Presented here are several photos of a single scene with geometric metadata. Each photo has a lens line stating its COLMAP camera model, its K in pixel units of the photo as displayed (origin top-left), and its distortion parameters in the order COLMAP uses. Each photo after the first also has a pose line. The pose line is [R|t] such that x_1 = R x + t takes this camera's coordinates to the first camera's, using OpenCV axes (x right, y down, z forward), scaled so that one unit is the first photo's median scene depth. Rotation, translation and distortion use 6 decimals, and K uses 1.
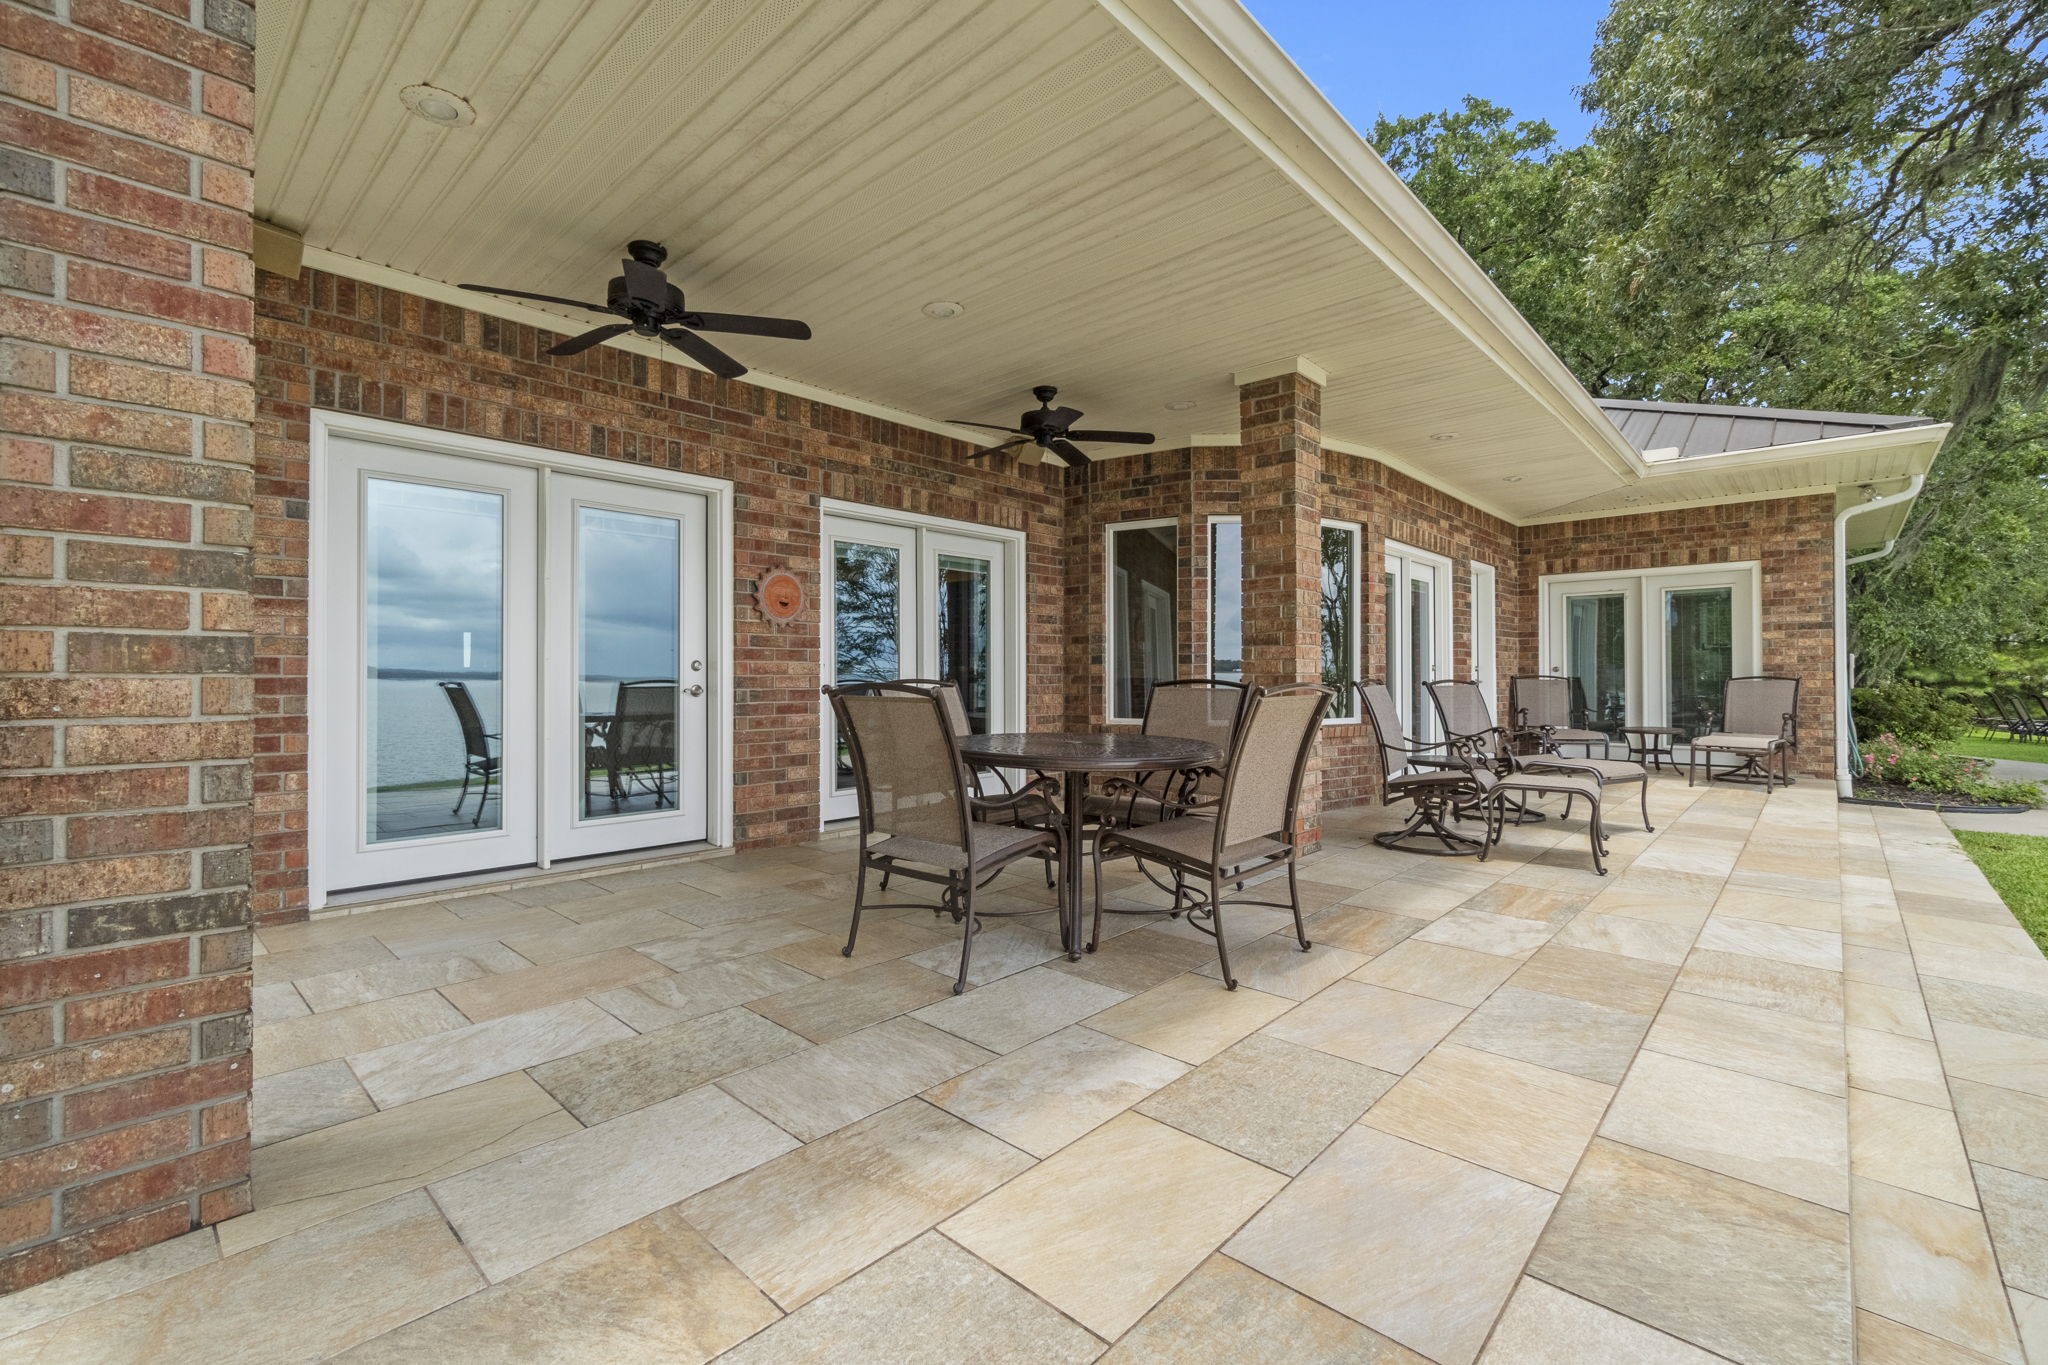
lens RADIAL K [[885.2, 0, 1002.8], [0, 885.2, 665.5], [0, 0, 1]] dist [-0.009955, 0.004919]
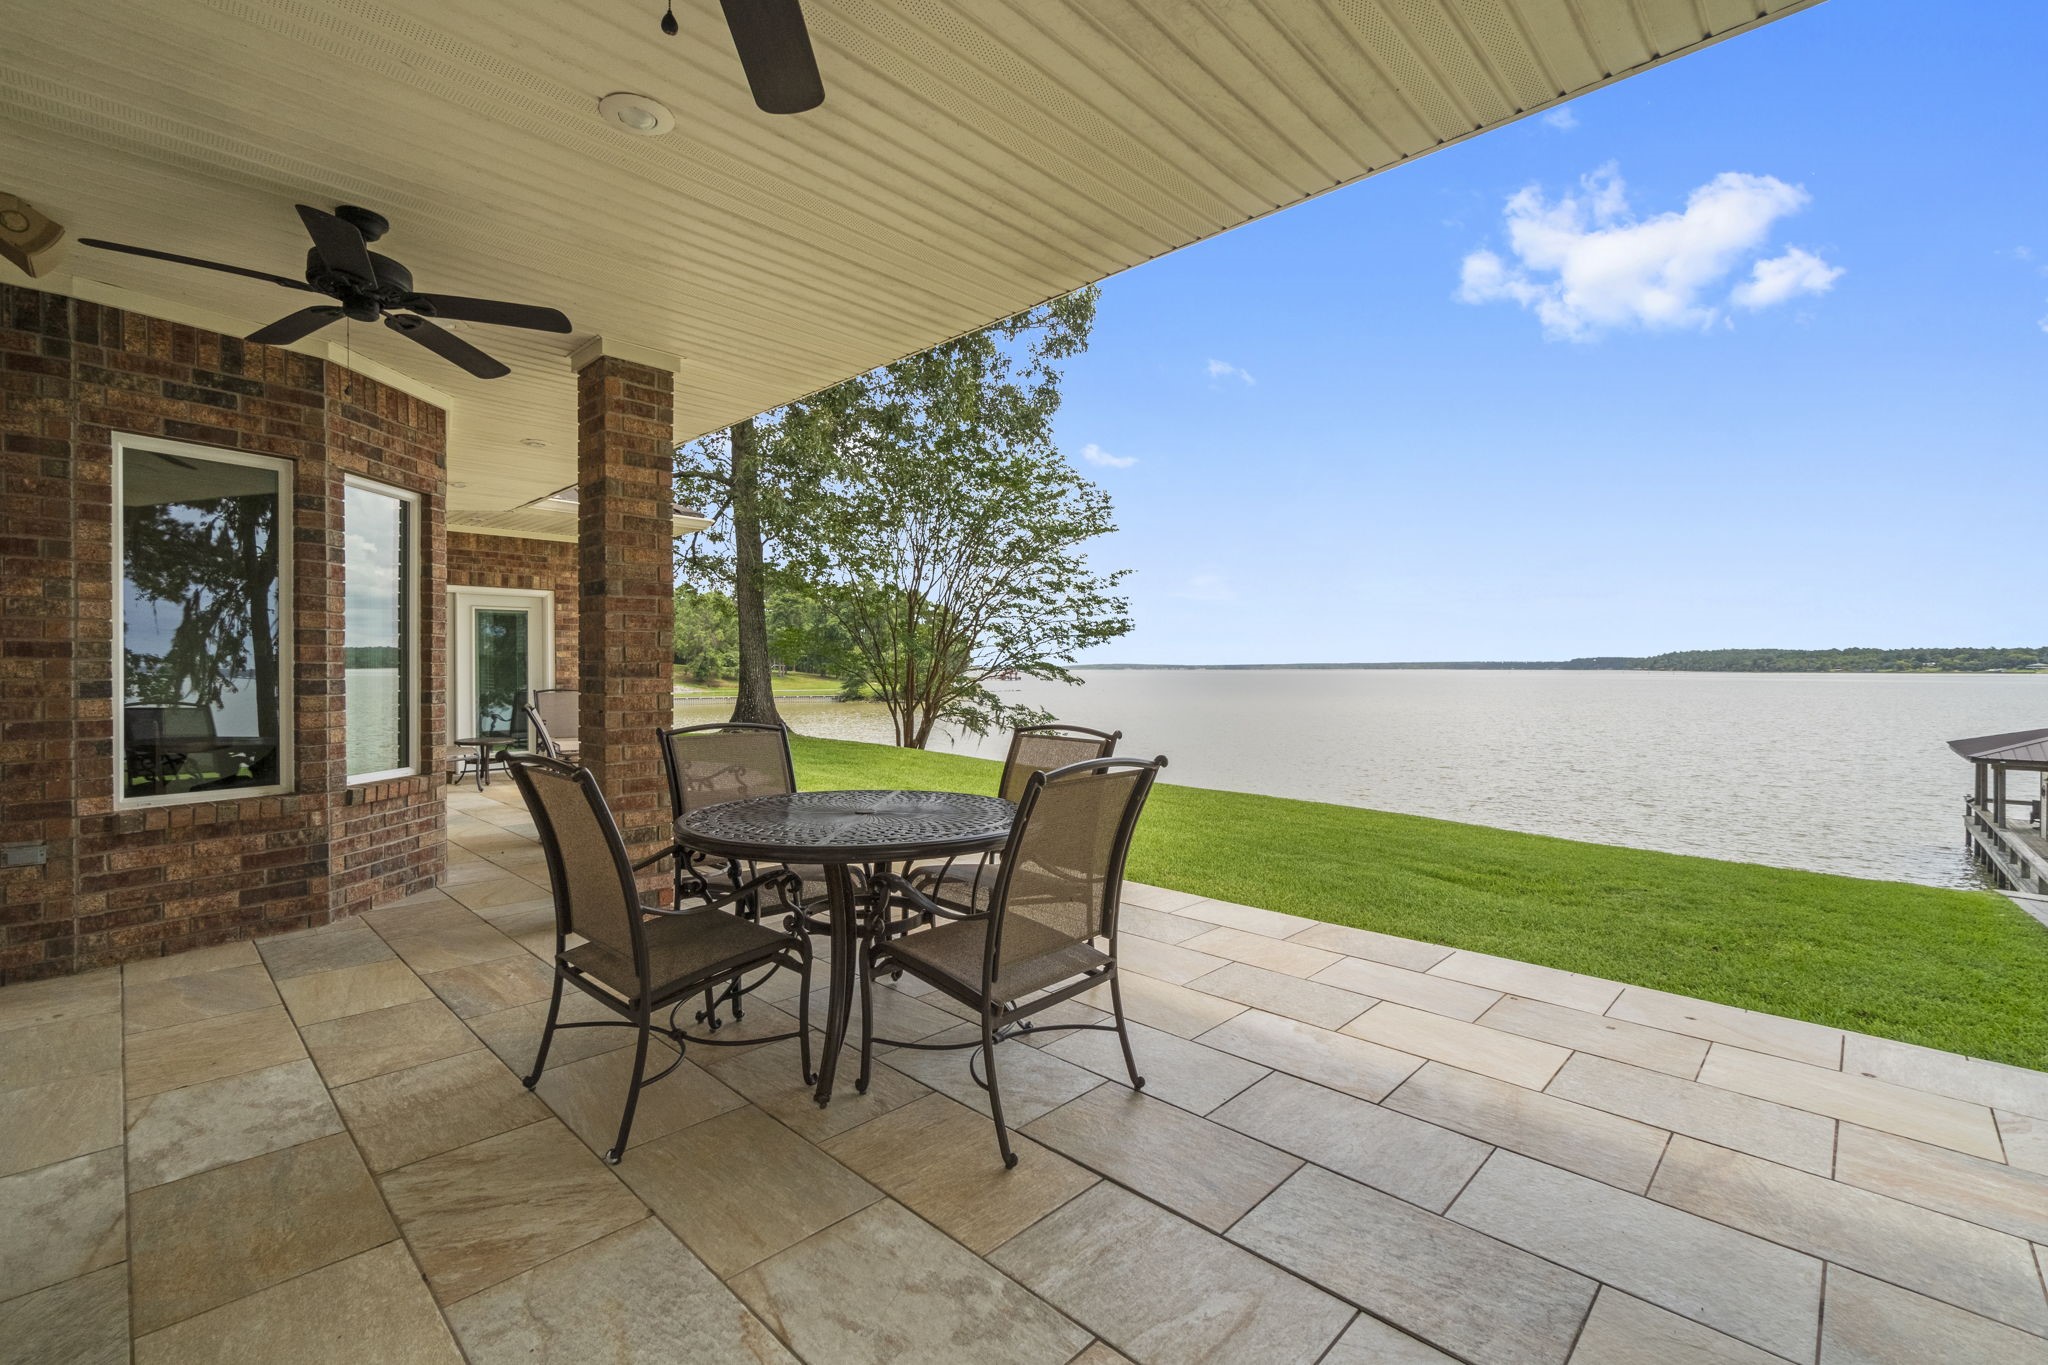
lens RADIAL K [[885.2, 0, 1002.8], [0, 885.2, 665.5], [0, 0, 1]] dist [-0.009955, 0.004919]
pose [[0.014547, 0.006267, 0.999875, -0.408942], [-0.013041, 0.999896, -0.006077, -0.025088], [-0.999809, -0.012951, 0.014627, 0.476813]]
